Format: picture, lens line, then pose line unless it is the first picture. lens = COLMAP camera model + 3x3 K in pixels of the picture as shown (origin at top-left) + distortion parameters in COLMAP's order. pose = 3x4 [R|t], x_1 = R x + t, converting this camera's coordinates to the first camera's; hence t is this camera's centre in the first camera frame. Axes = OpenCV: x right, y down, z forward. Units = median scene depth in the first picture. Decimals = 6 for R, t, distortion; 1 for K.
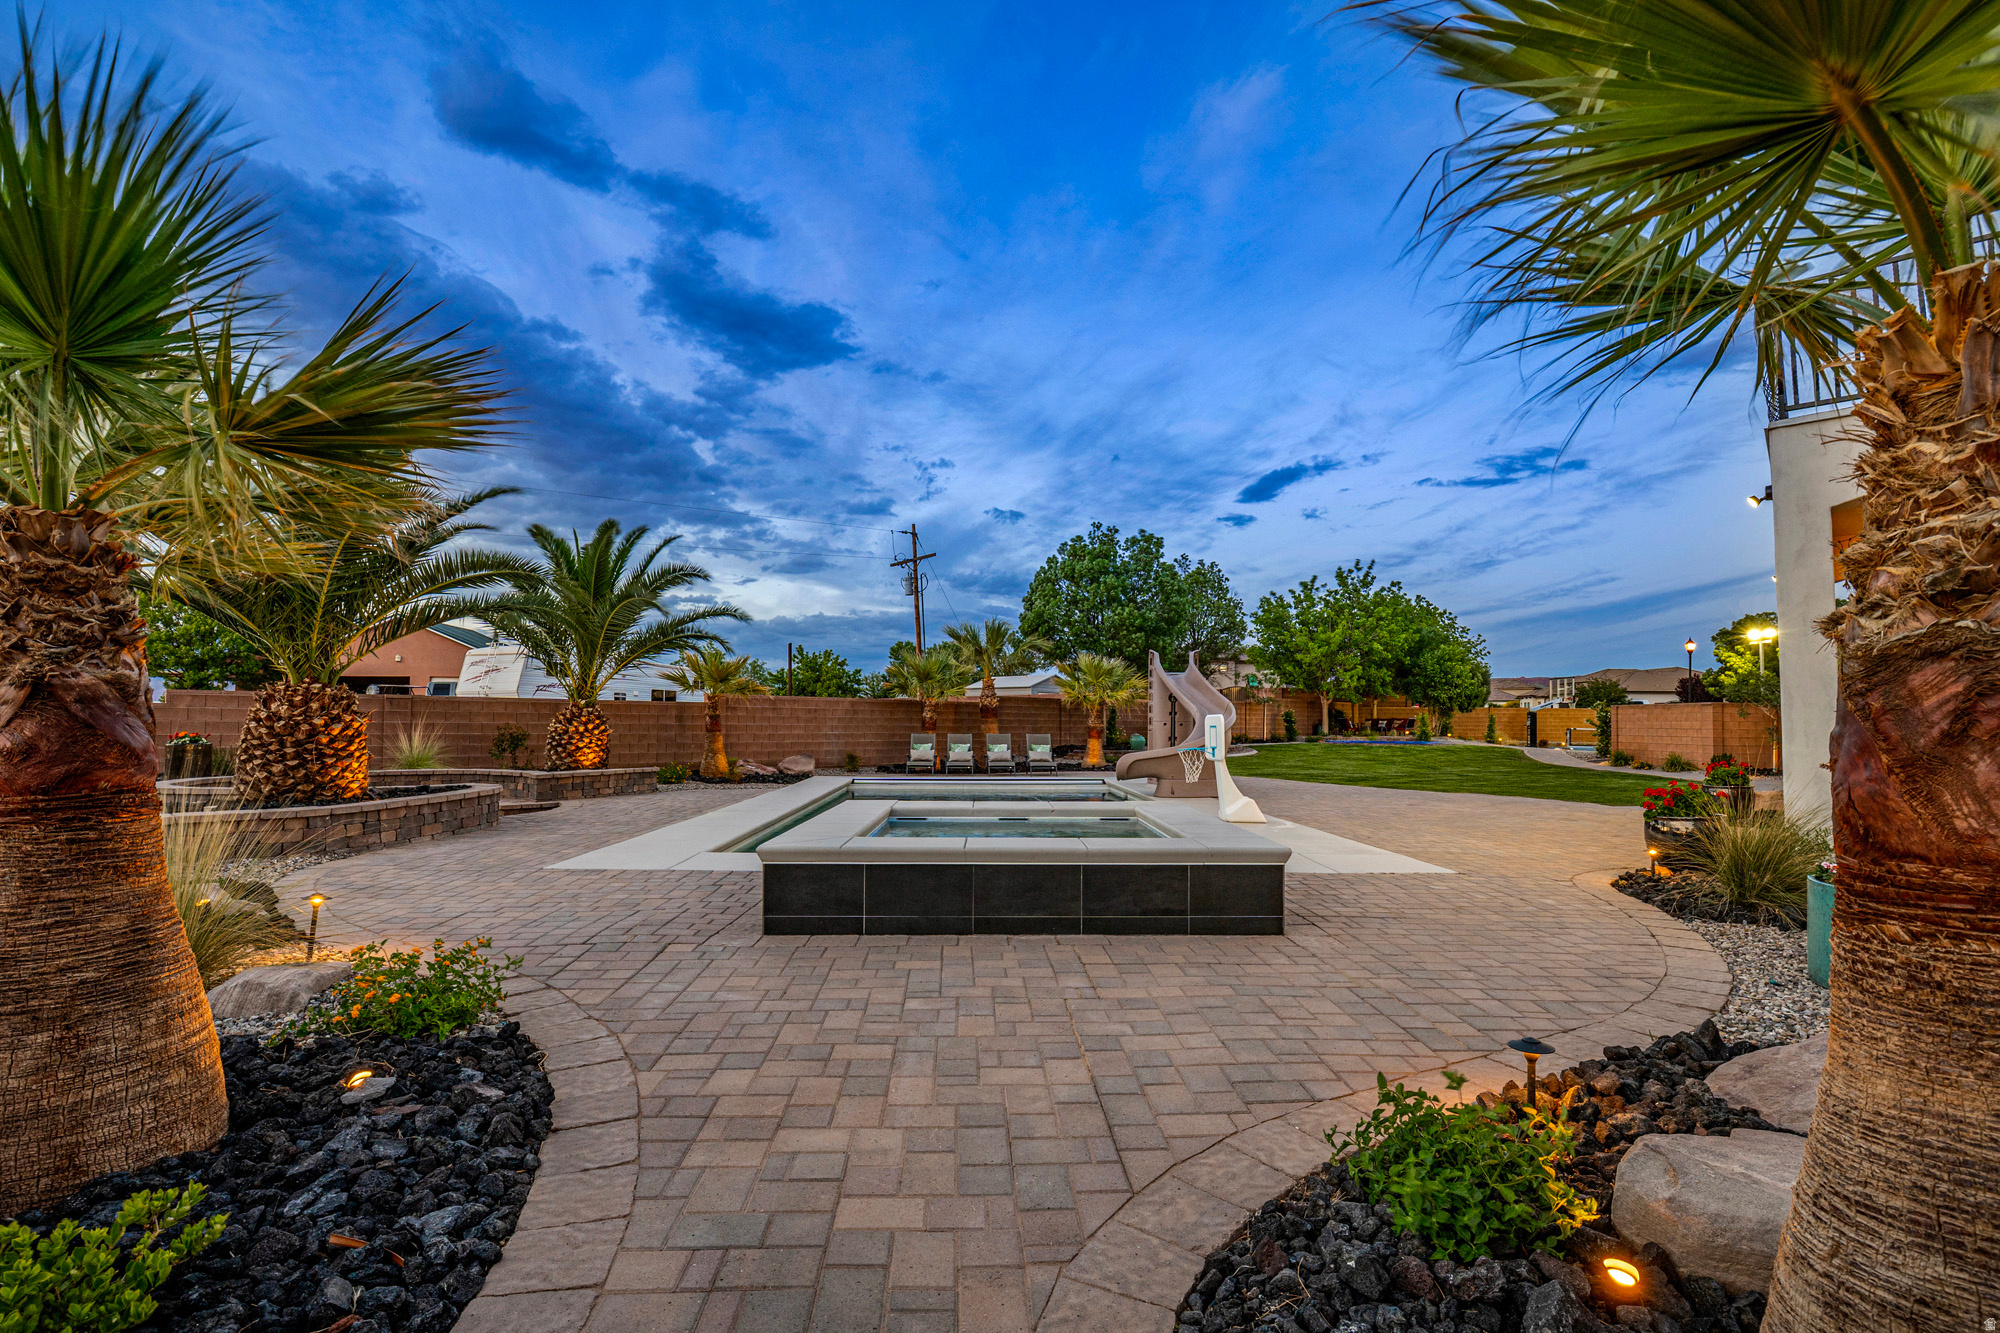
lens RADIAL K [[925.4, 0, 999.5], [0, 925.4, 686.2], [0, 0, 1]] dist [-0.027065, 0.001493]
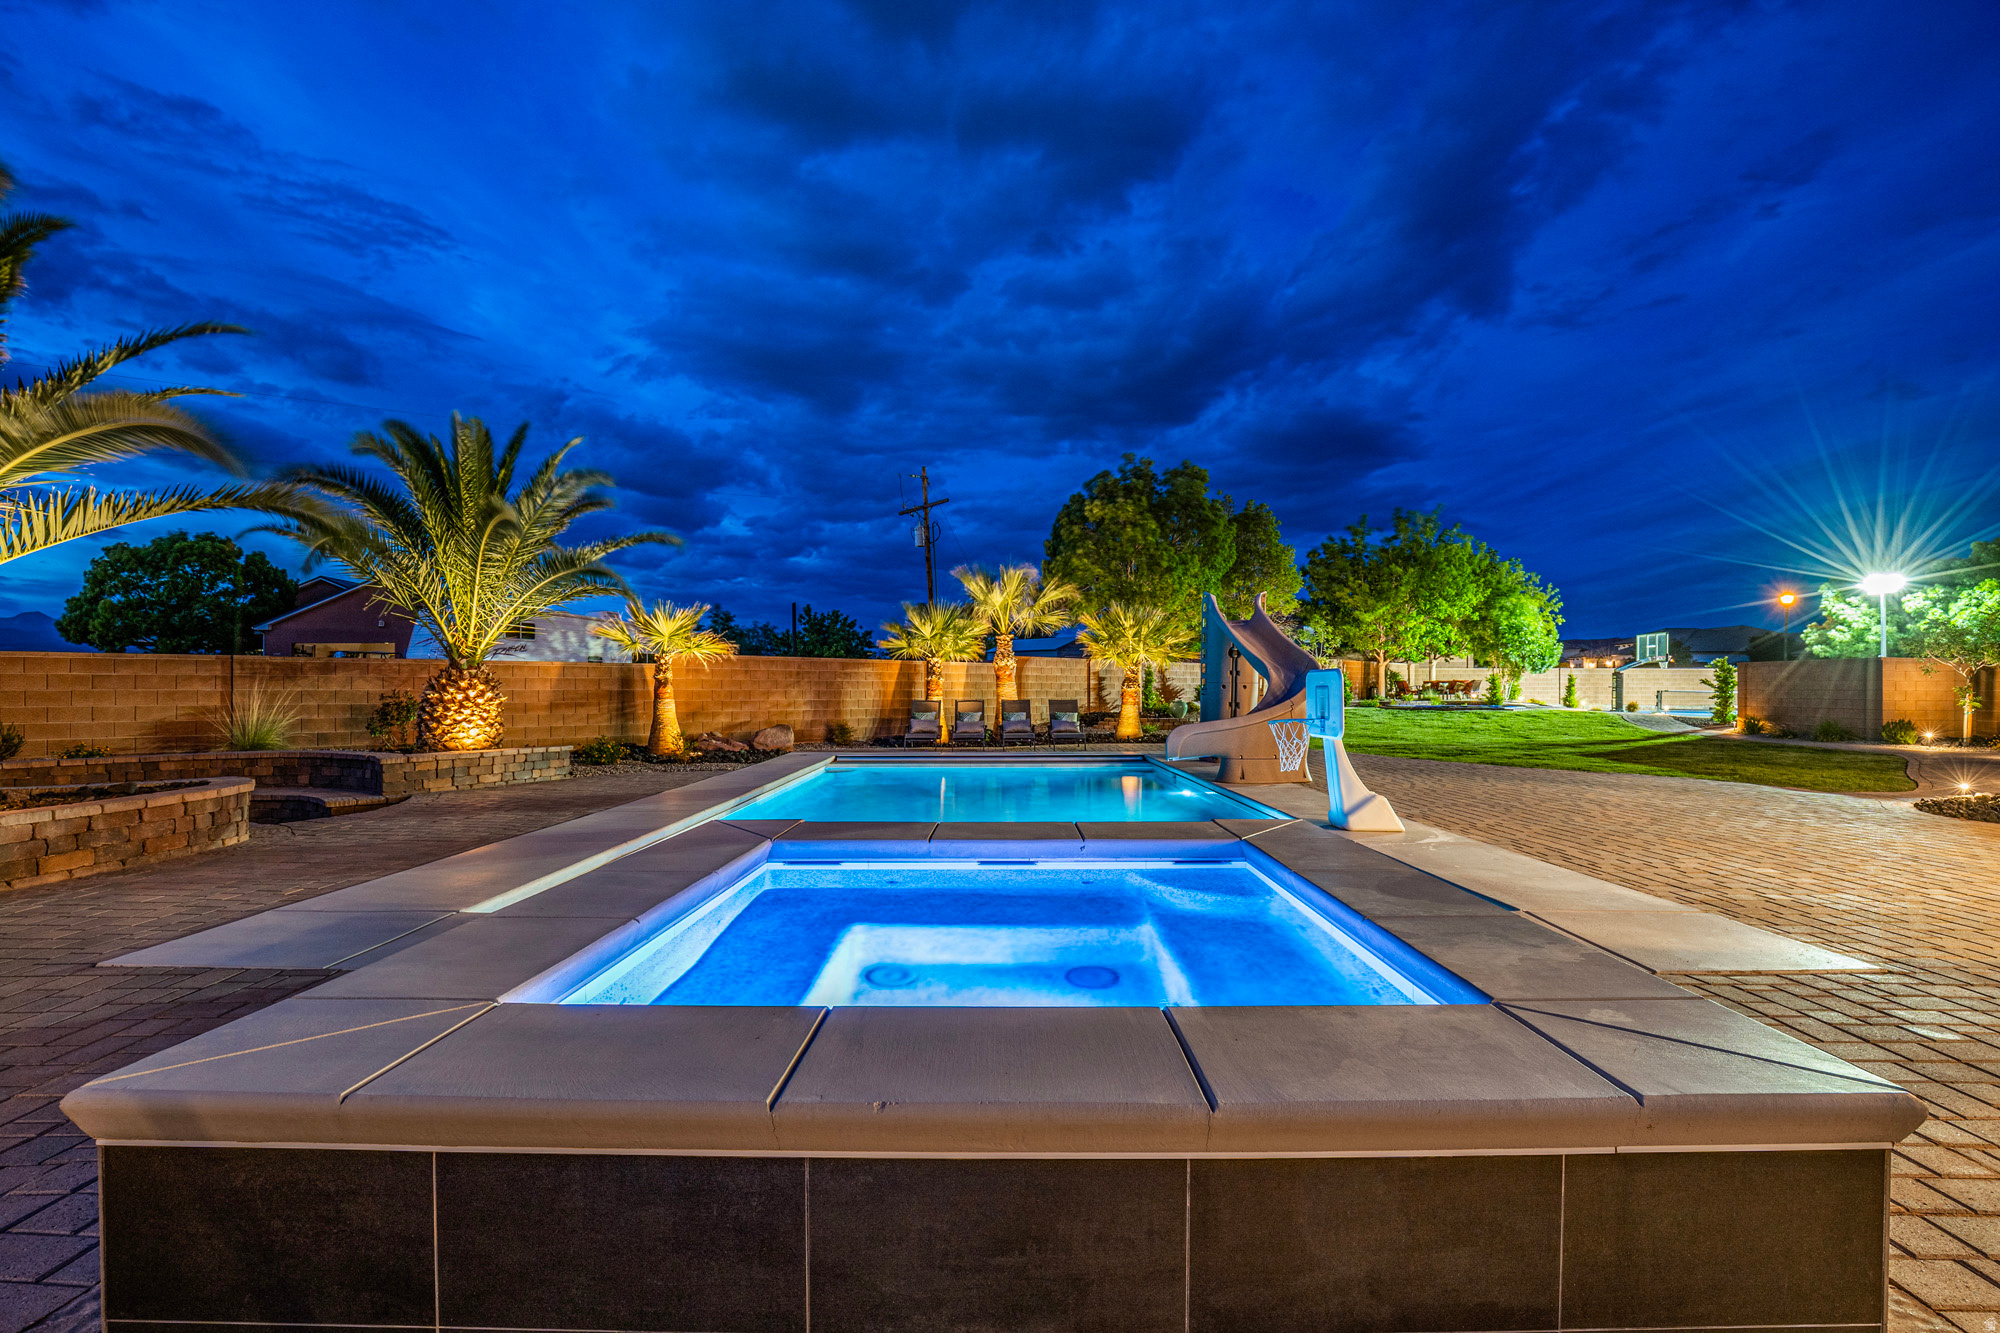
lens RADIAL K [[925.4, 0, 999.5], [0, 925.4, 686.2], [0, 0, 1]] dist [-0.027065, 0.001493]
pose [[0.999530, -0.005850, -0.030098, 0.035624], [0.006958, 0.999298, 0.036817, 0.031245], [0.029861, -0.037009, 0.998869, 0.625813]]
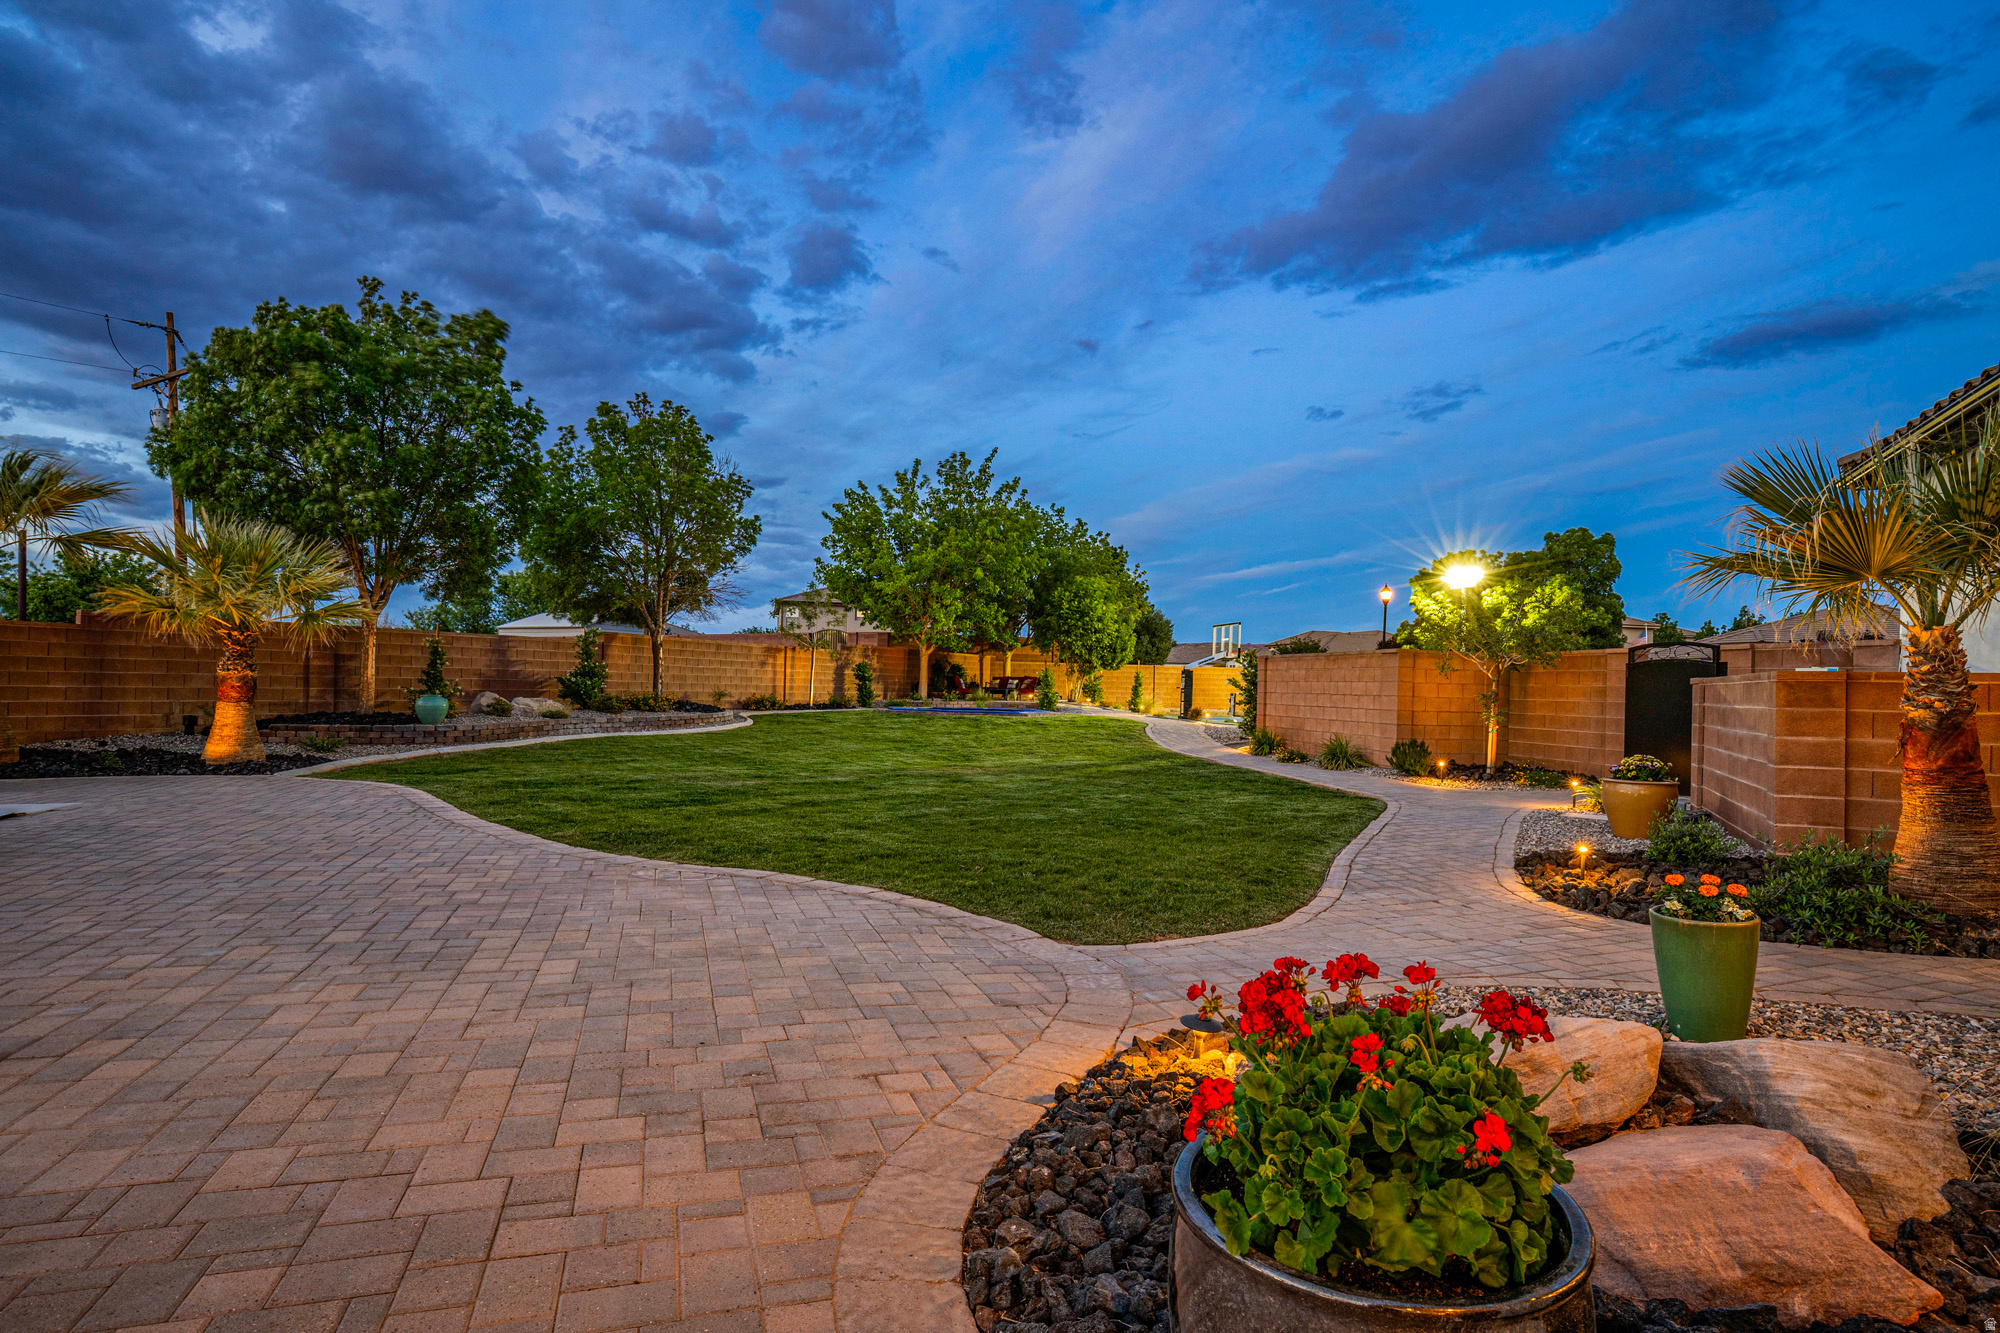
lens RADIAL K [[1029.3, 0, 1000.0], [0, 1029.3, 666.5], [0, 0, 1]] dist [0.000194, 0.000067]
pose [[0.959759, 0.018781, 0.280197, 1.421064], [-0.025595, 0.999459, 0.020678, 0.085417], [-0.279657, -0.027017, 0.959720, 1.762824]]
